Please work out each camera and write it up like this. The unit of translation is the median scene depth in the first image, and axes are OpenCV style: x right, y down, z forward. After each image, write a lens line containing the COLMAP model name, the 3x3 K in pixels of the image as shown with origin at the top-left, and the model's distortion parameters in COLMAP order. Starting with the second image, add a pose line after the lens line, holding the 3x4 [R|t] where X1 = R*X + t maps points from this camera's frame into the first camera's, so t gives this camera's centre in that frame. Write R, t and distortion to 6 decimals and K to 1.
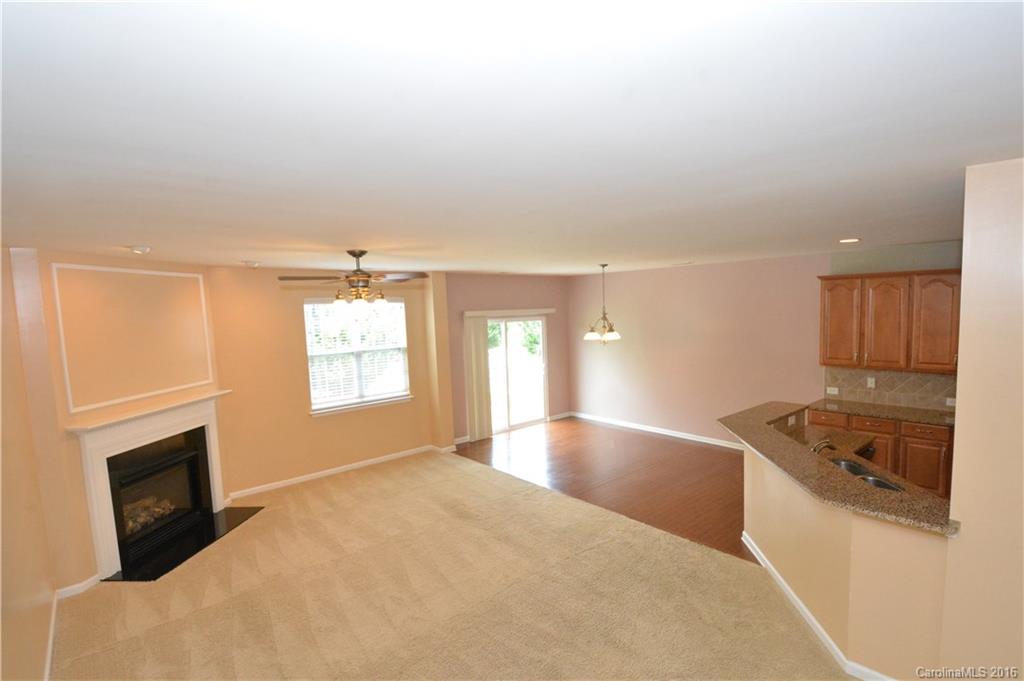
lens RADIAL K [[489.6, 0, 548.4], [0, 489.6, 346.8], [0, 0, 1]] dist [0.000925, -0.016326]
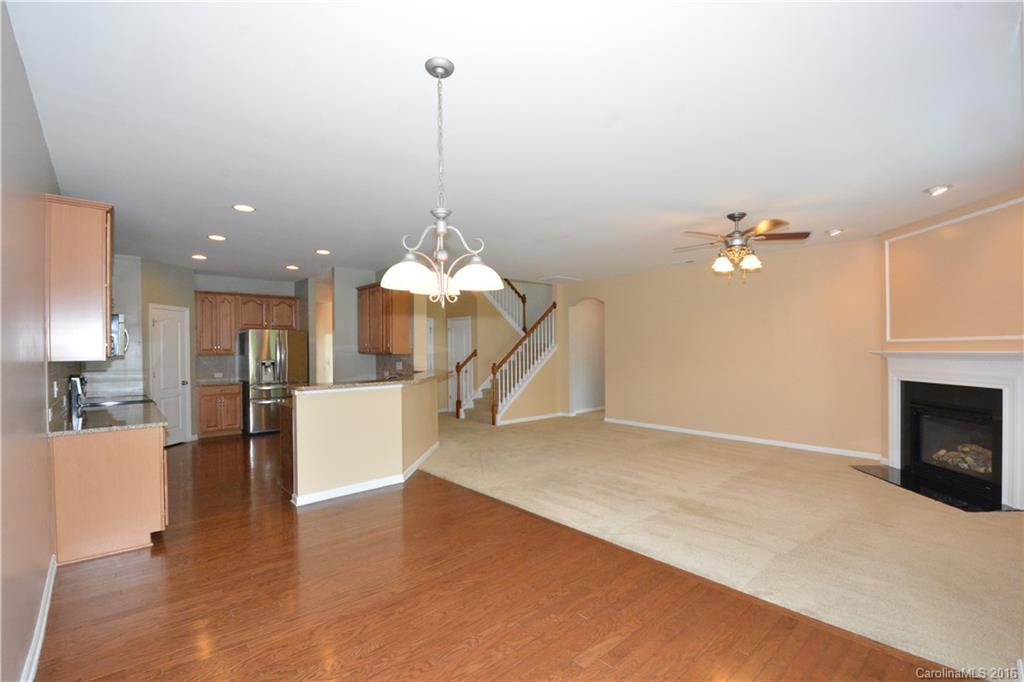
lens RADIAL K [[451.8, 0, 514.7], [0, 451.8, 345.2], [0, 0, 1]] dist [0.029940, -0.033533]
pose [[-0.998894, 0.039132, 0.026052, 0.073061], [0.041042, 0.996159, 0.077343, -0.001471], [-0.022926, 0.078326, -0.996664, 1.590954]]
